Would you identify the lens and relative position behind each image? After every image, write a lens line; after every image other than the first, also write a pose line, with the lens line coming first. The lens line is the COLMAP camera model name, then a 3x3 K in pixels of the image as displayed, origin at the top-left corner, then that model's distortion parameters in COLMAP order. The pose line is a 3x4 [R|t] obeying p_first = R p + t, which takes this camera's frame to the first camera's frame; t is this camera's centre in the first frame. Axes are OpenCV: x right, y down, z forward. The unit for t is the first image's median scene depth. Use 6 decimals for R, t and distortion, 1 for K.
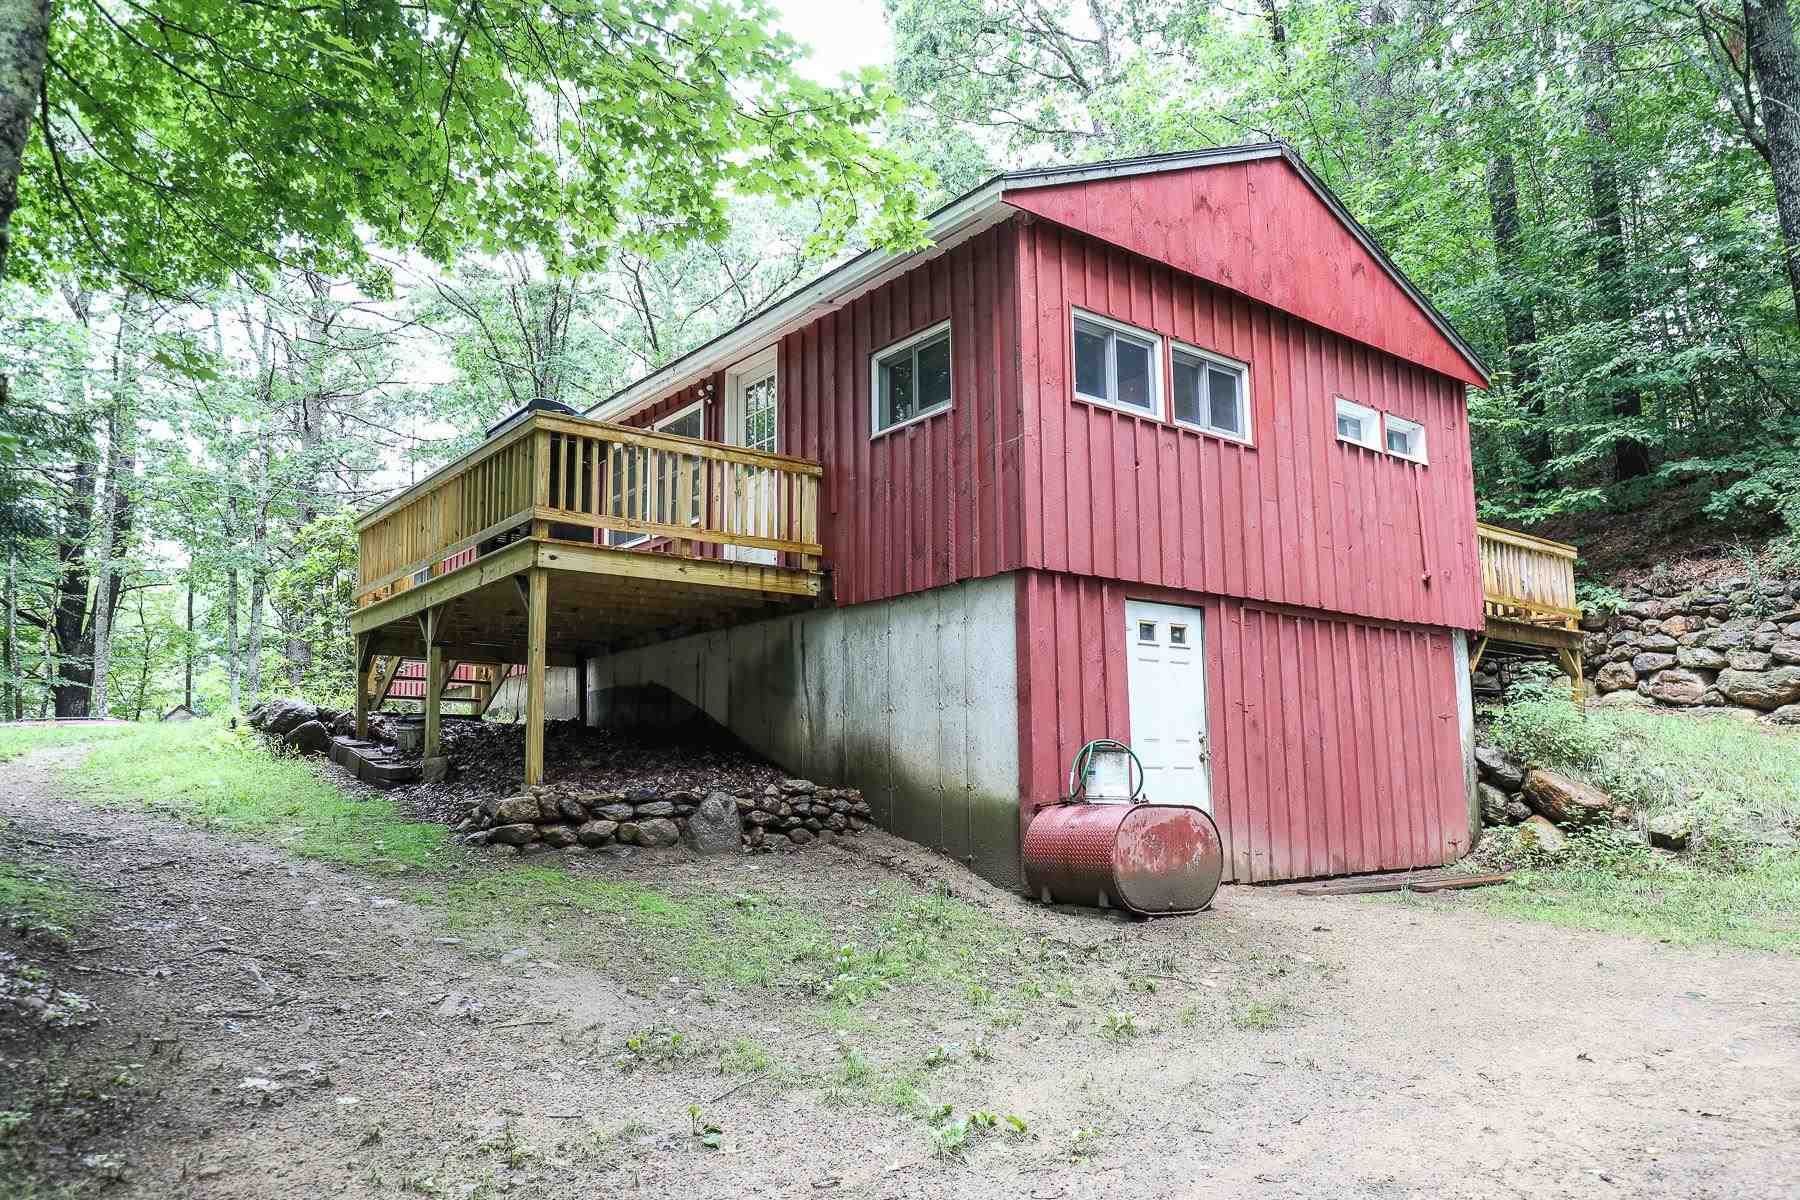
lens RADIAL K [[1288.0, 0, 903.4], [0, 1288.0, 605.5], [0, 0, 1]] dist [-0.000895, -0.000340]
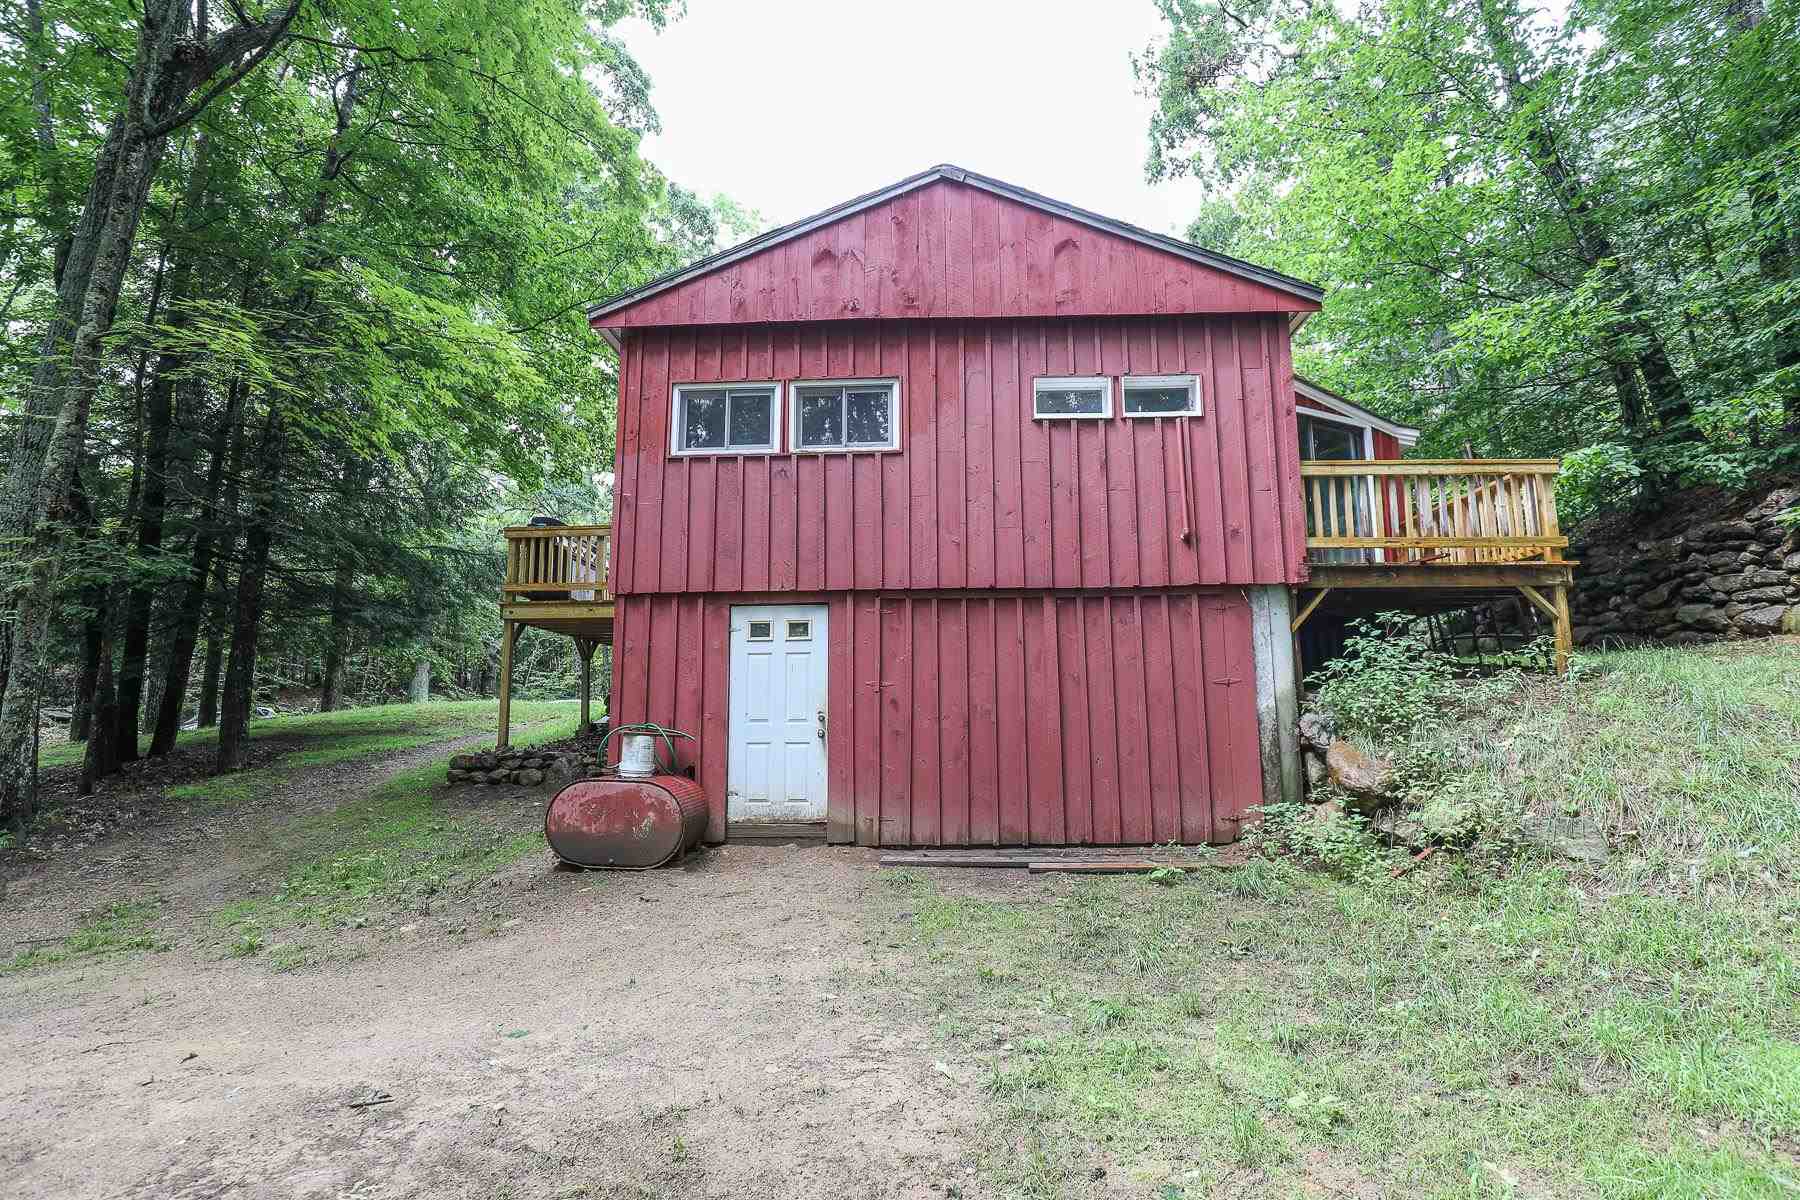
lens RADIAL K [[823.8, 0, 909.8], [0, 823.8, 611.2], [0, 0, 1]] dist [-0.039759, 0.009997]
pose [[0.746472, -0.083697, -0.660132, 0.772687], [0.096894, 0.995156, -0.016607, 0.027618], [0.658325, -0.051566, 0.750966, 0.492809]]
